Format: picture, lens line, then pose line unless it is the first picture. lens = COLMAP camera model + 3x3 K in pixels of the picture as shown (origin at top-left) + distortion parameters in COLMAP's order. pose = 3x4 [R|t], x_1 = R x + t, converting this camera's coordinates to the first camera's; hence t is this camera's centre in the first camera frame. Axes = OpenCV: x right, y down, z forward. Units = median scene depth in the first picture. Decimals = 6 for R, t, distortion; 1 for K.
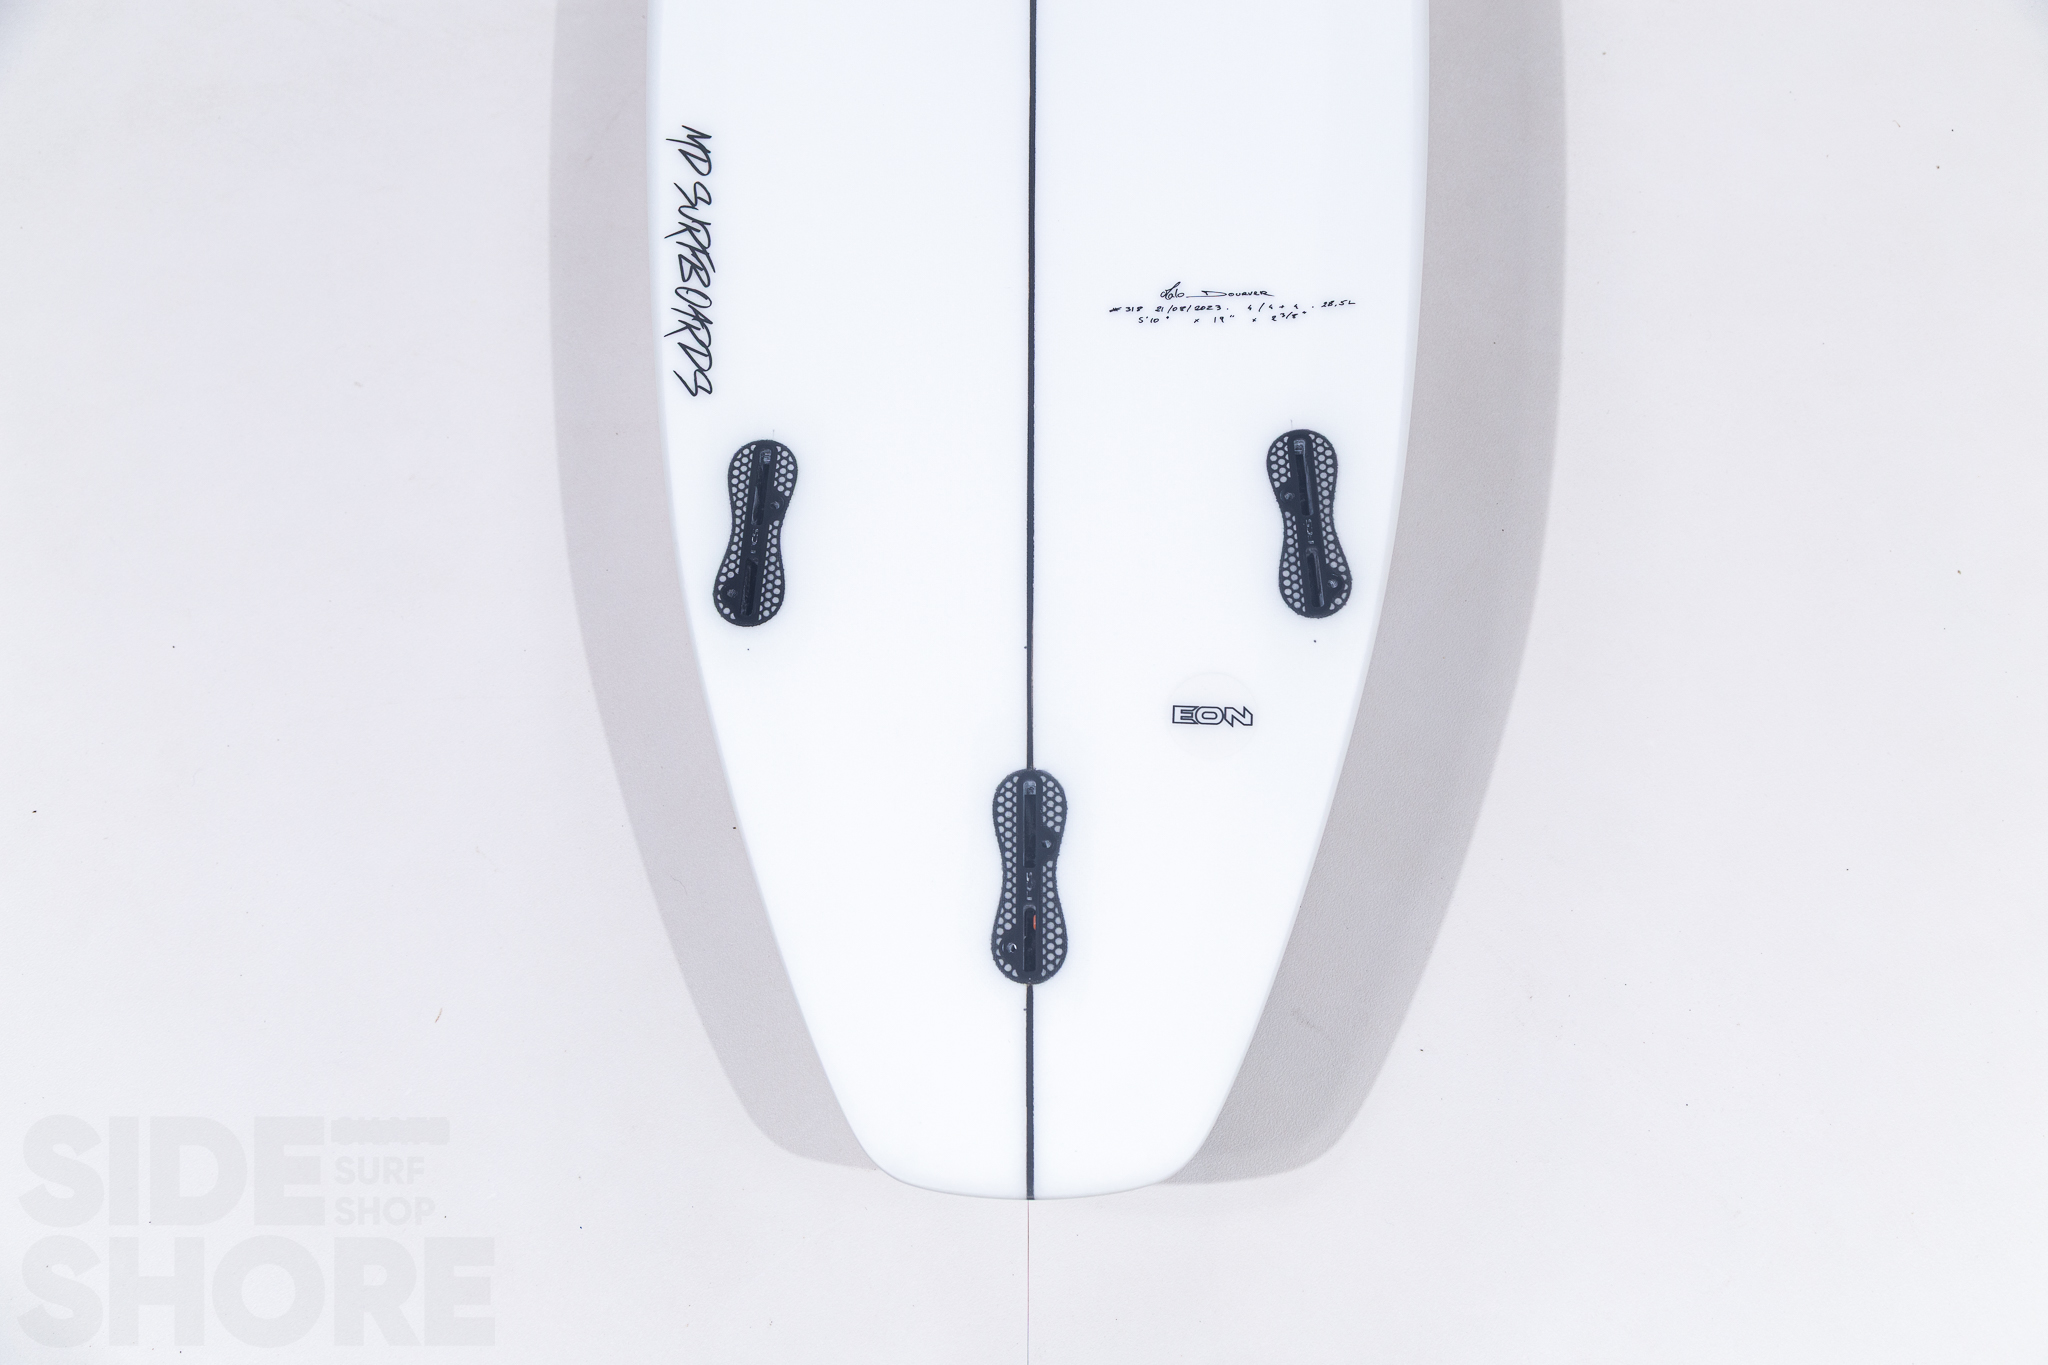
lens RADIAL K [[2082.1, 0, 1024.0], [0, 2082.1, 682.5], [0, 0, 1]] dist [0.008983, -0.026777]
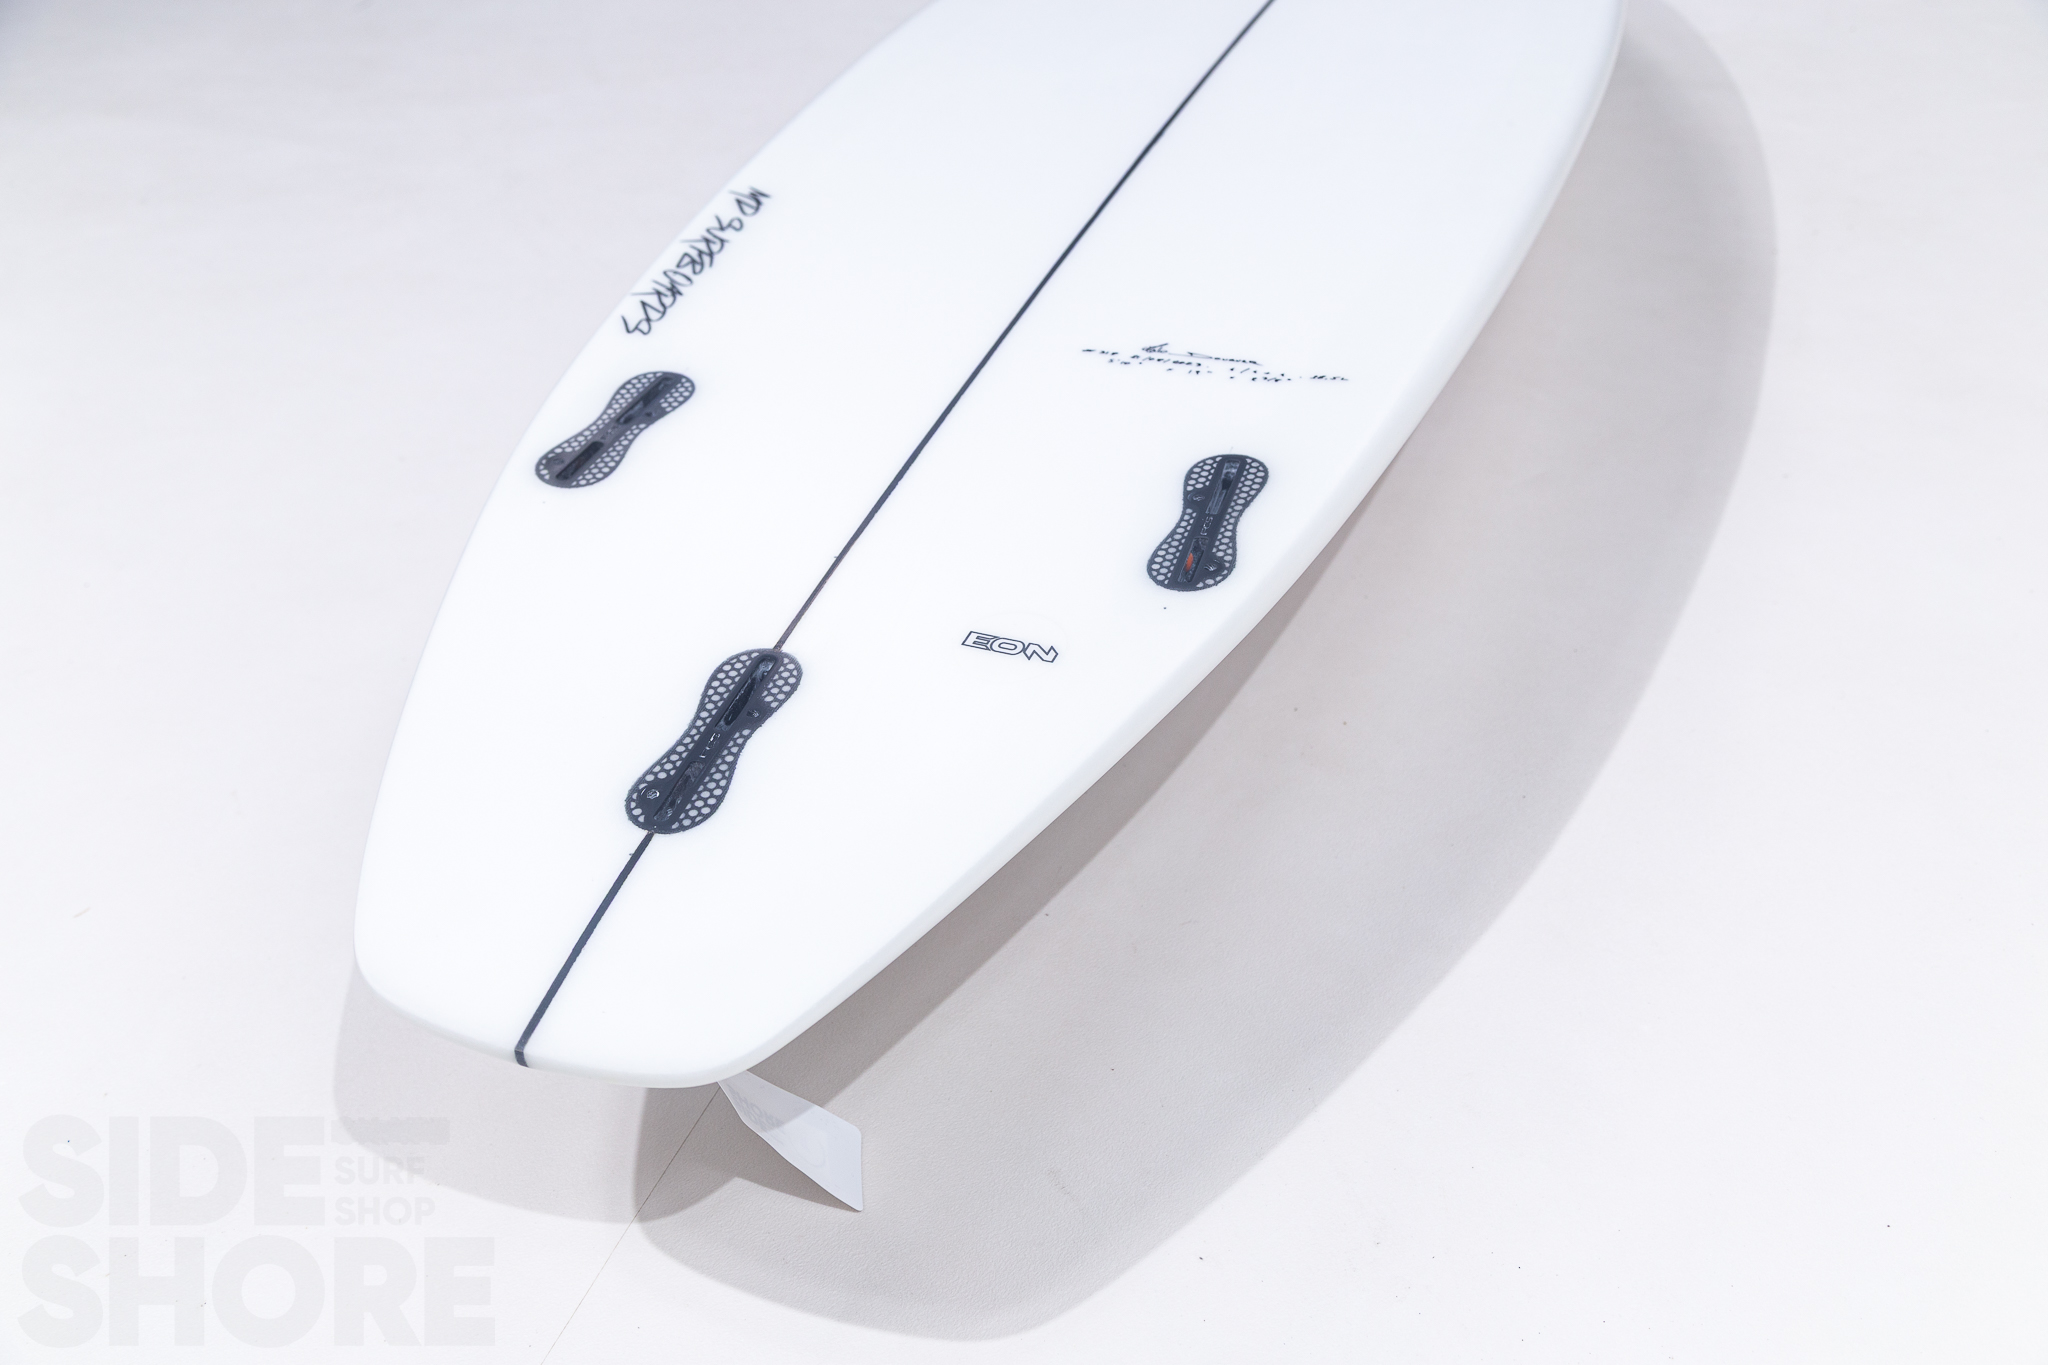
lens RADIAL K [[2082.1, 0, 1024.0], [0, 2082.1, 682.5], [0, 0, 1]] dist [0.008983, -0.026777]
pose [[0.941183, 0.206389, -0.267543, 0.288172], [-0.312591, 0.832471, -0.457470, 0.361419], [0.128305, 0.514194, 0.848022, 0.306280]]
